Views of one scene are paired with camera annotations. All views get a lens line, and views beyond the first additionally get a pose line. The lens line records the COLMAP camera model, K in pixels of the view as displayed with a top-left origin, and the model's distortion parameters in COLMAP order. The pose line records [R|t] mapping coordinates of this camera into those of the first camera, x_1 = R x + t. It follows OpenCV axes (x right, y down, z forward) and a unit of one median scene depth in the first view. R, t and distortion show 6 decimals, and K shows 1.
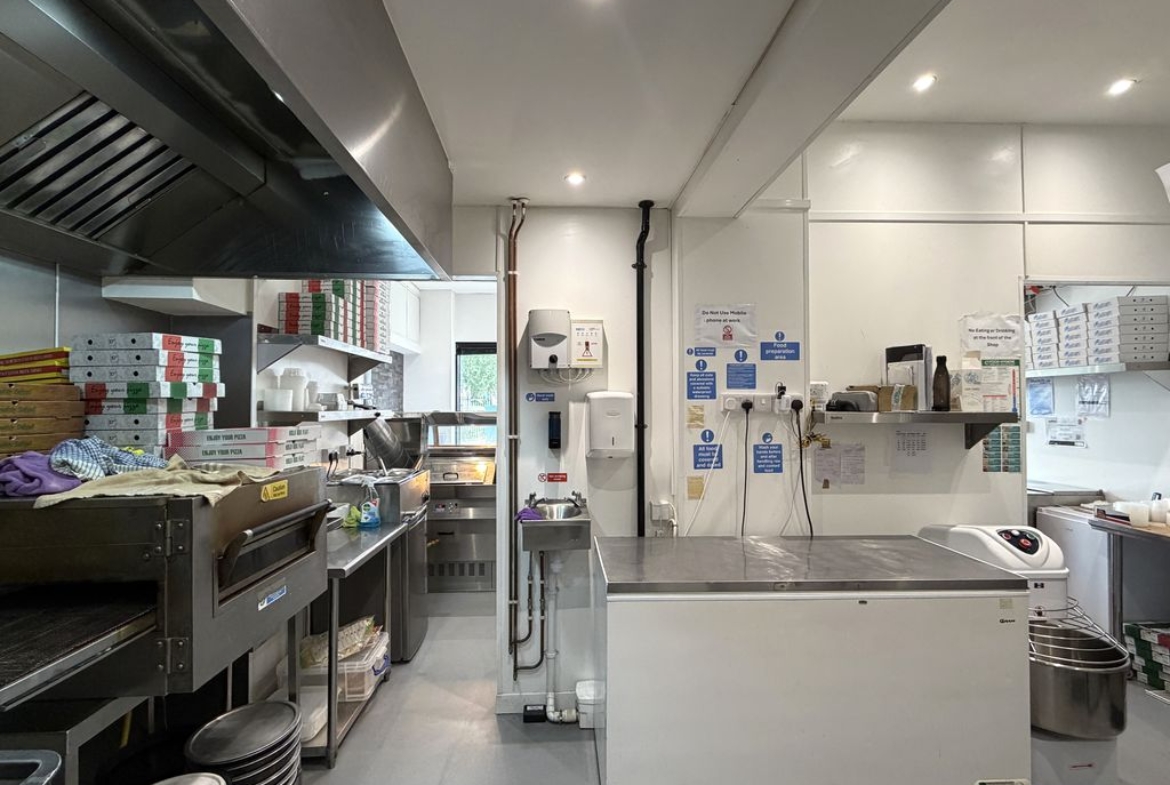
lens RADIAL K [[545.3, 0, 585.0], [0, 545.3, 392.5], [0, 0, 1]] dist [0.000311, 0.000095]
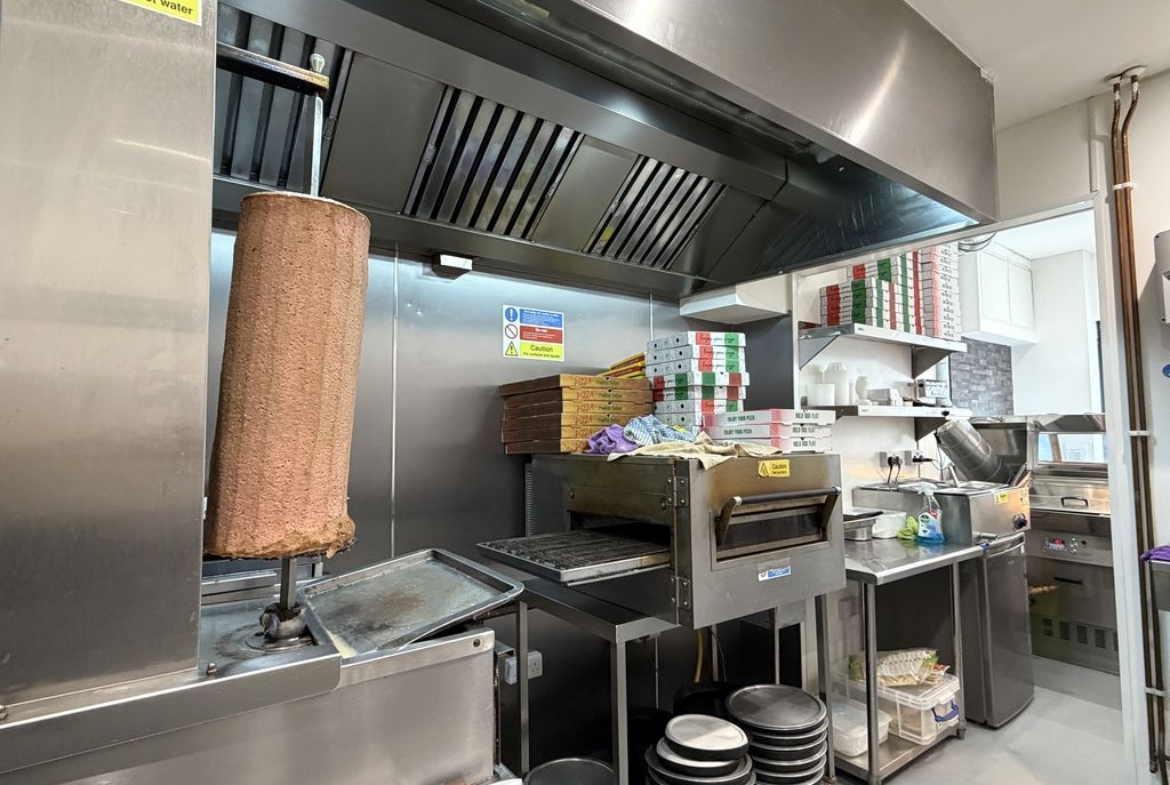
lens RADIAL K [[593.0, 0, 585.0], [0, 593.0, 392.5], [0, 0, 1]] dist [-0.000377, -0.000180]
pose [[0.542117, -0.053986, -0.838567, 0.126738], [0.024998, 0.998529, -0.048124, 0.060407], [0.839931, 0.005126, 0.542669, 0.073986]]
